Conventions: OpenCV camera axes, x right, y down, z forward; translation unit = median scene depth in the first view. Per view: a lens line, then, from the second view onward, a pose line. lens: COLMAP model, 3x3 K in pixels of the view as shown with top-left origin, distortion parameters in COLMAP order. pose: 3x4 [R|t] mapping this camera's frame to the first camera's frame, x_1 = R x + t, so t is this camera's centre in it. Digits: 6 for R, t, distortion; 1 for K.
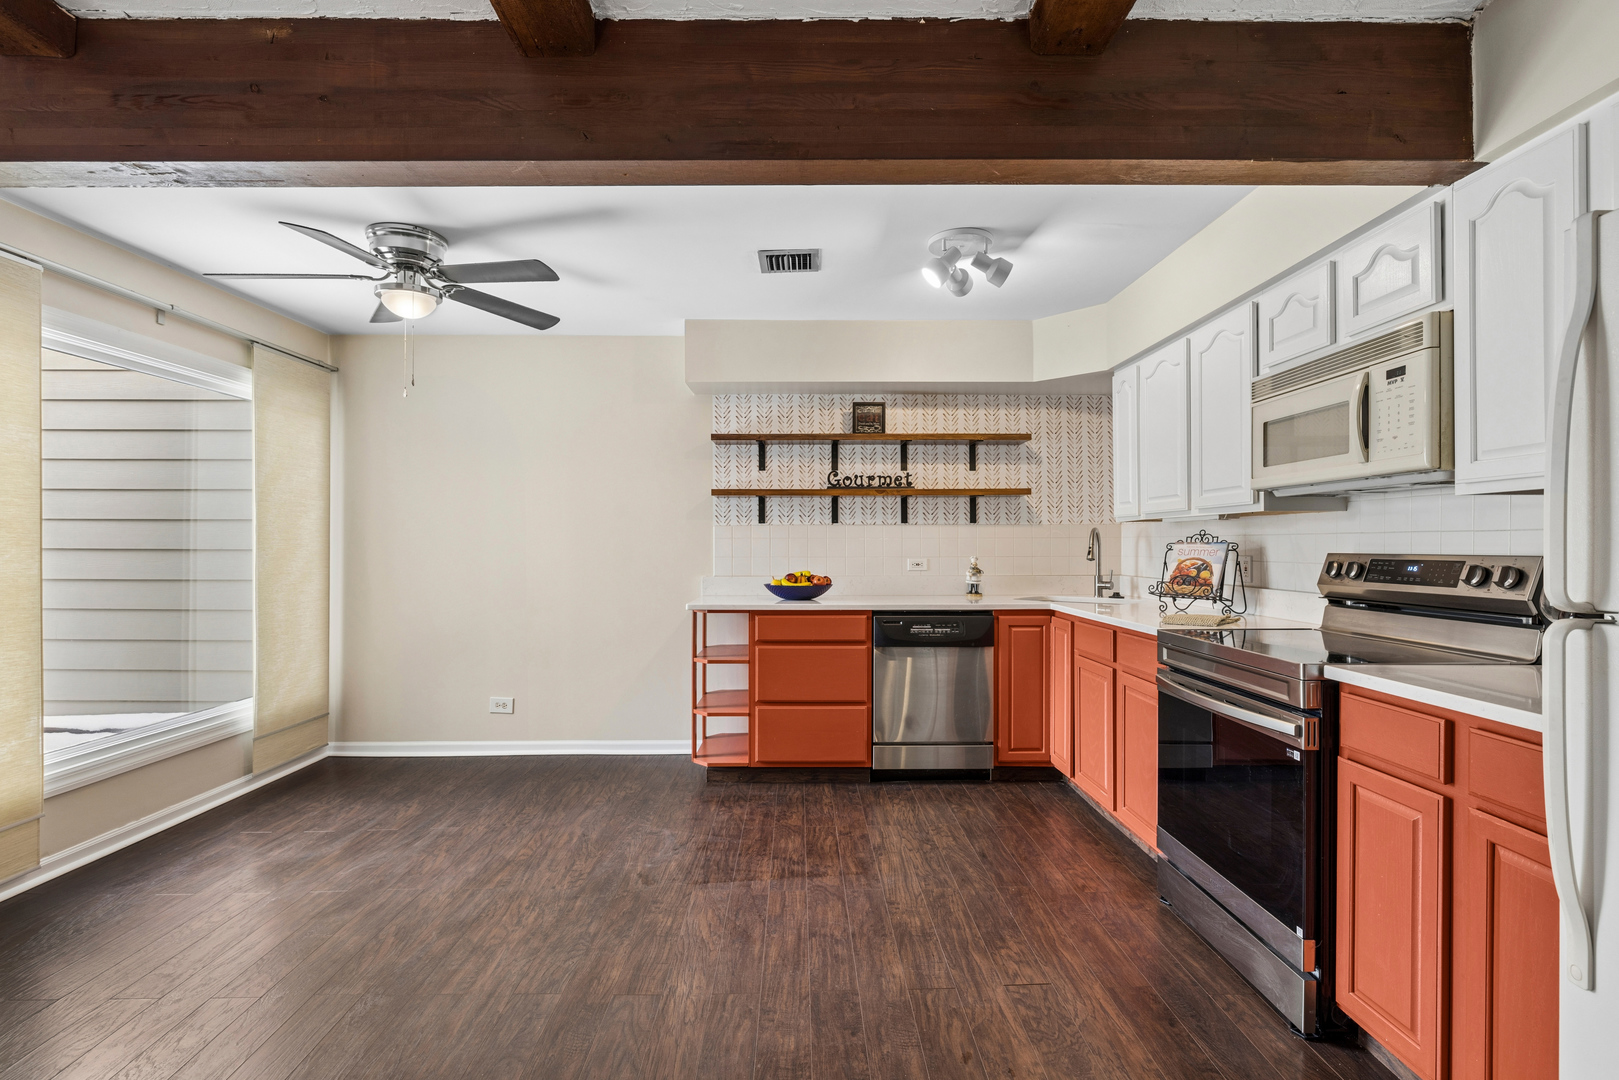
lens RADIAL K [[763.1, 0, 818.2], [0, 763.1, 541.9], [0, 0, 1]] dist [-0.000806, 0.000766]
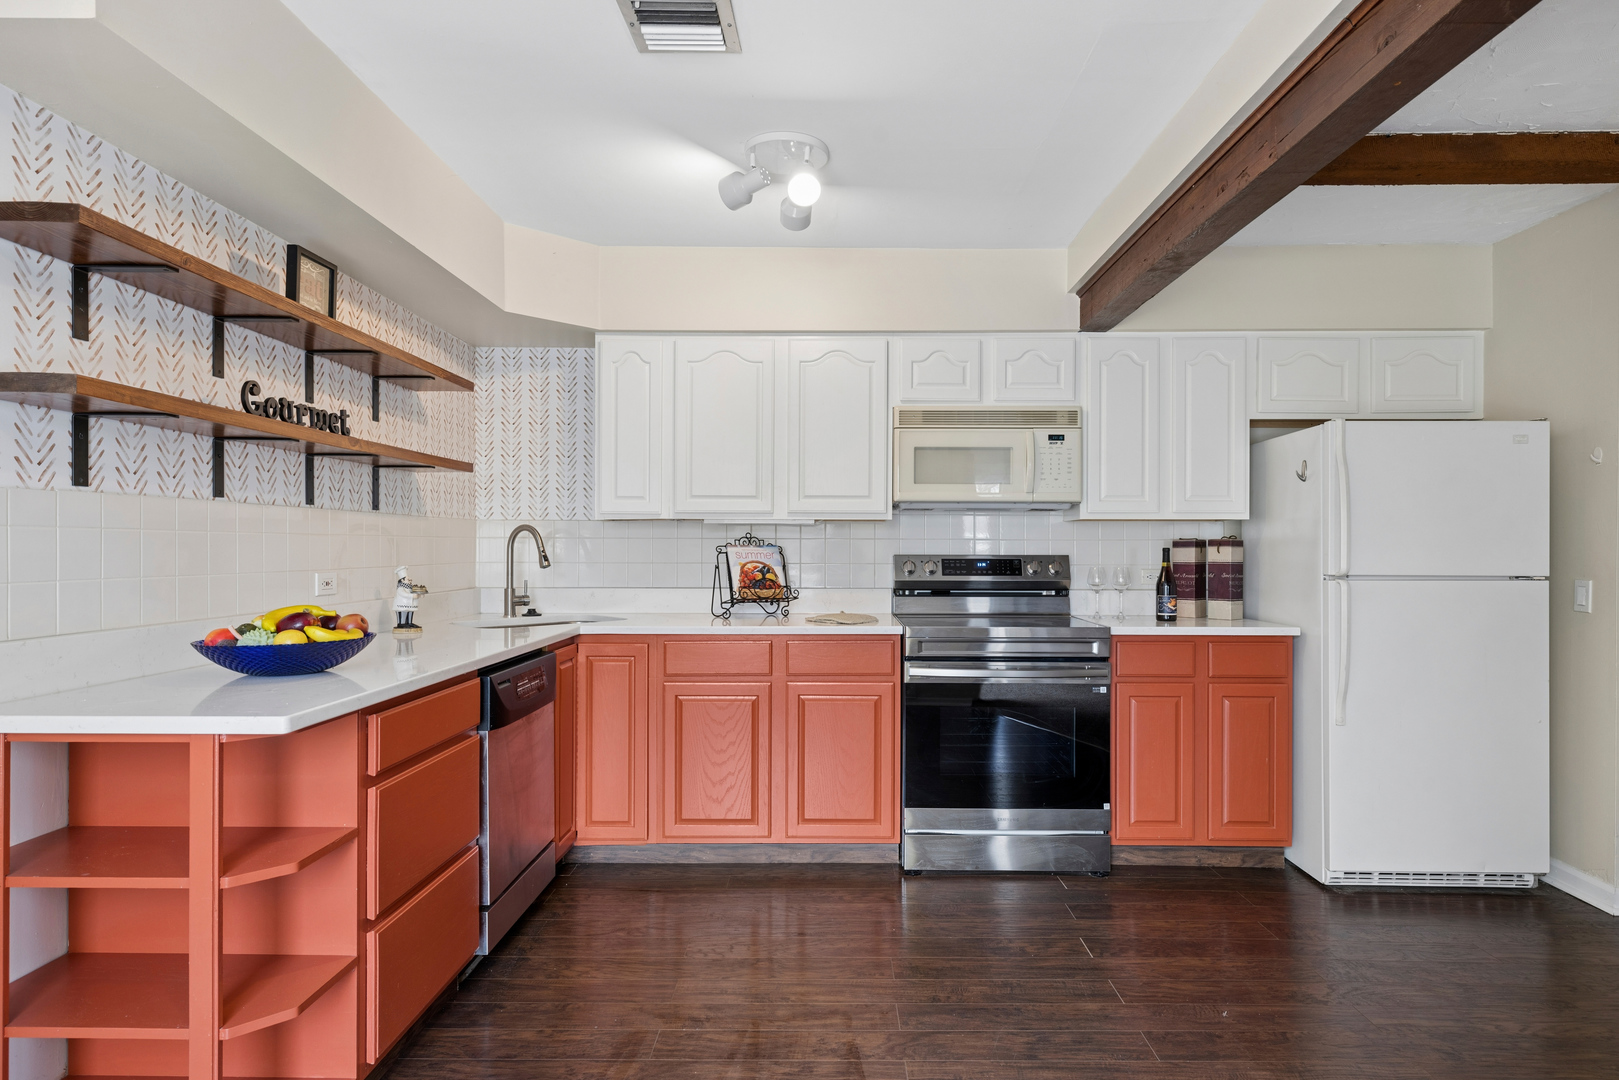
lens RADIAL K [[907.2, 0, 829.5], [0, 907.2, 552.3], [0, 0, 1]] dist [0.004263, 0.000318]
pose [[0.023971, -0.003822, 0.999705, -0.605132], [-0.005999, 0.999974, 0.003967, 0.003927], [-0.999695, -0.006092, 0.023948, 0.777467]]
